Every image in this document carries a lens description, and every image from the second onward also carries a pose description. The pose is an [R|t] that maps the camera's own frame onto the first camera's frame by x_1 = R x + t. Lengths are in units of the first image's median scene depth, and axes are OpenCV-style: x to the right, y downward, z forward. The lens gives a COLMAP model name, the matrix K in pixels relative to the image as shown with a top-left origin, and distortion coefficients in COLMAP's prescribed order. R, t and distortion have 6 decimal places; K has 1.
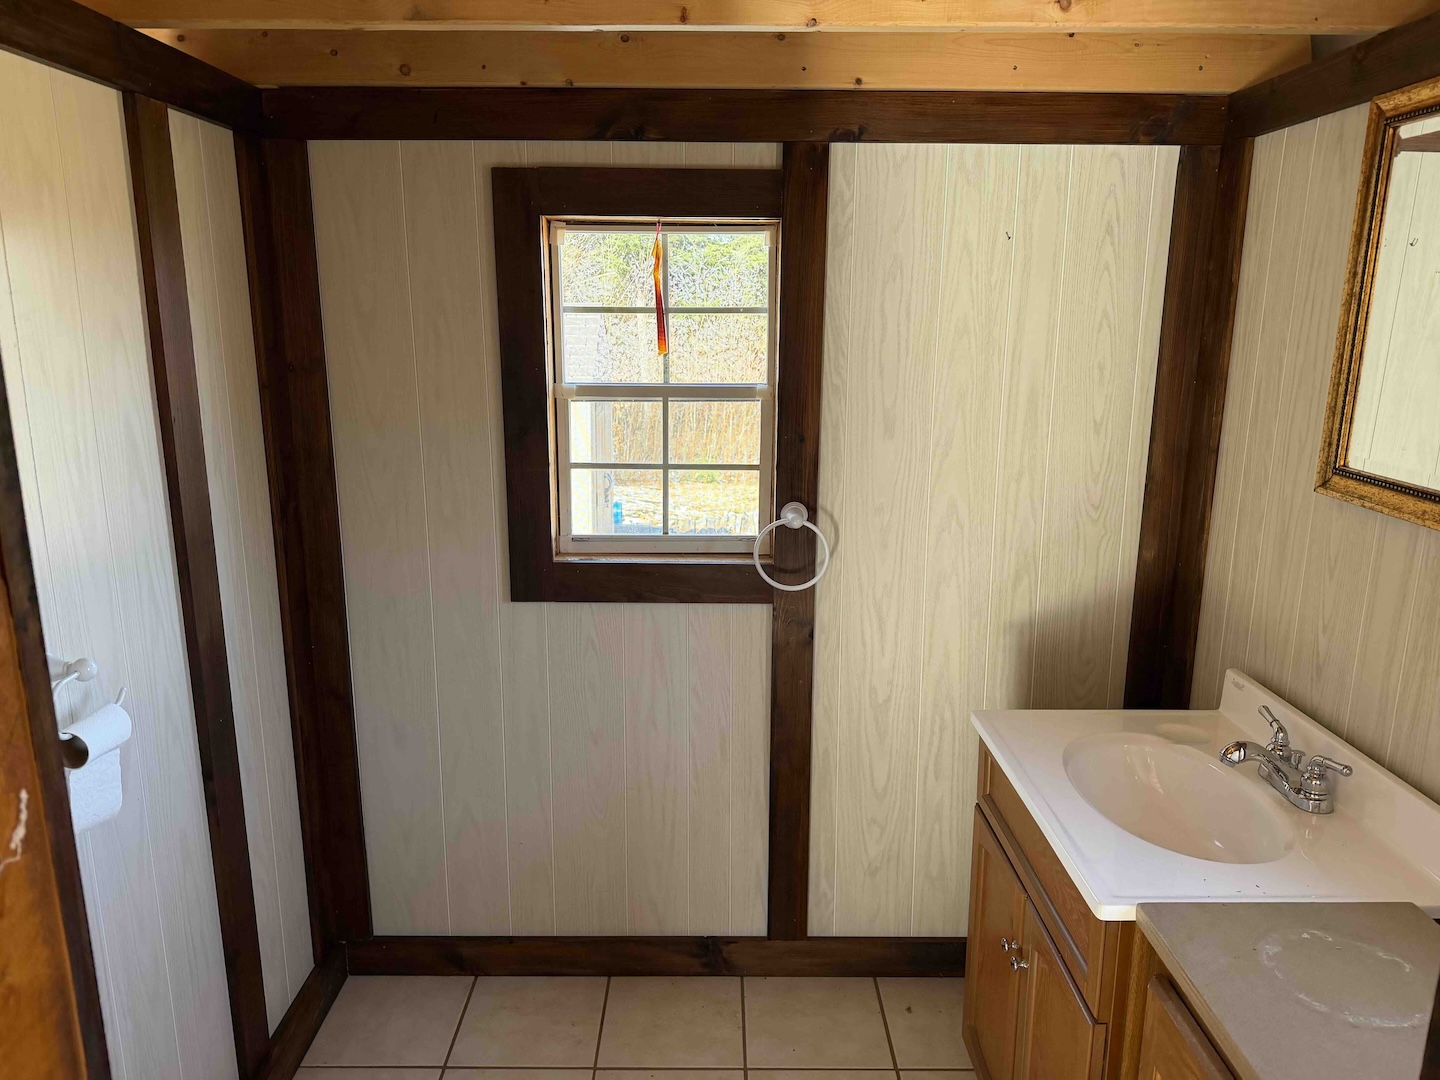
lens RADIAL K [[1028.5, 0, 720.9], [0, 1028.5, 529.7], [0, 0, 1]] dist [0.081314, -0.086326]
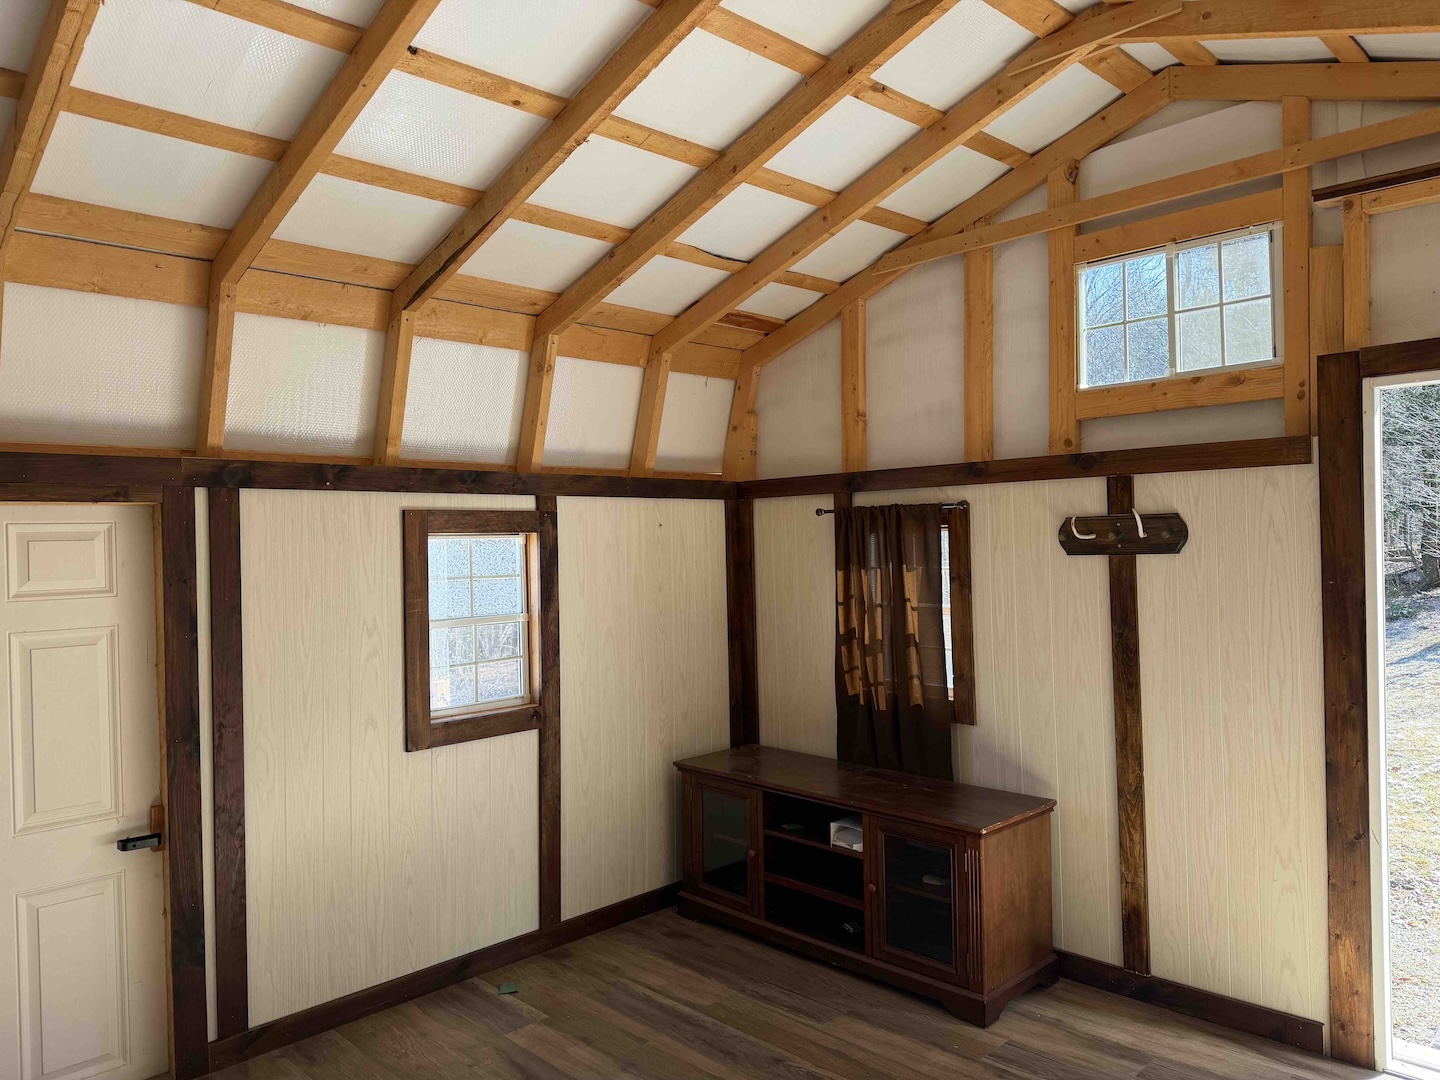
lens RADIAL K [[1028.5, 0, 720.9], [0, 1028.5, 529.7], [0, 0, 1]] dist [0.081314, -0.086326]
pose [[0.715730, -0.025188, 0.697923, -1.019034], [0.183156, 0.971139, -0.152781, 0.071345], [-0.673932, 0.237179, 0.699686, -0.624403]]
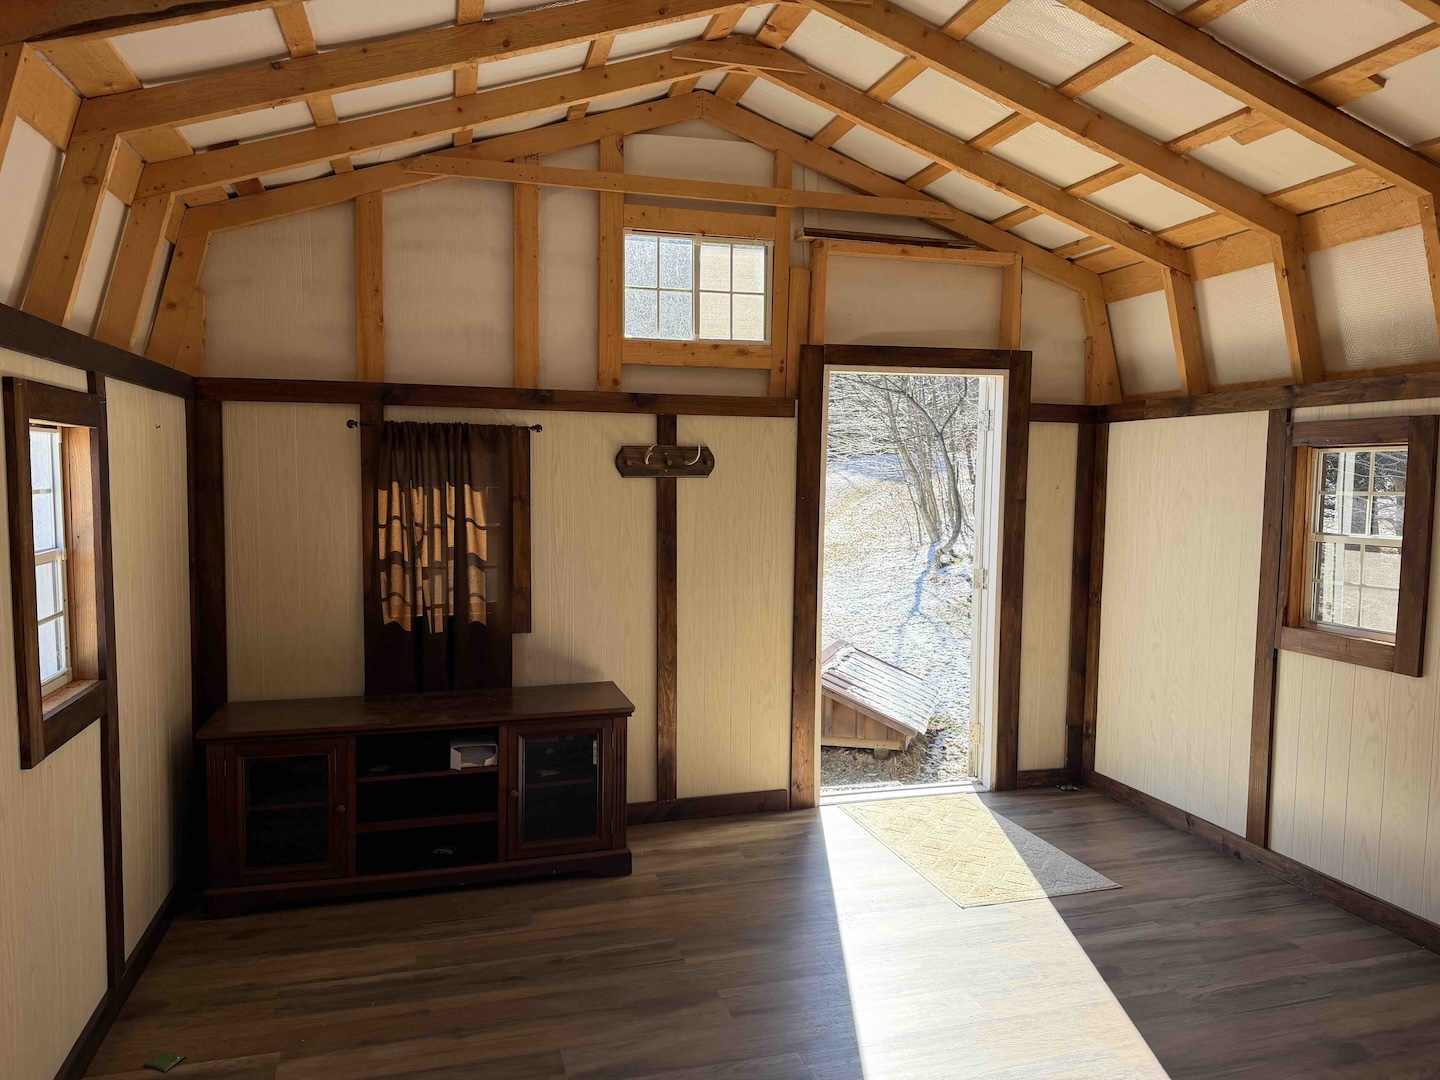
lens RADIAL K [[1021.2, 0, 720.0], [0, 1021.2, 540.0], [0, 0, 1]] dist [0.169791, -0.248259]
pose [[-0.269830, -0.084307, 0.959210, -1.409647], [0.193552, 0.971079, 0.139797, -0.165919], [-0.943255, 0.223379, -0.245708, 0.519632]]
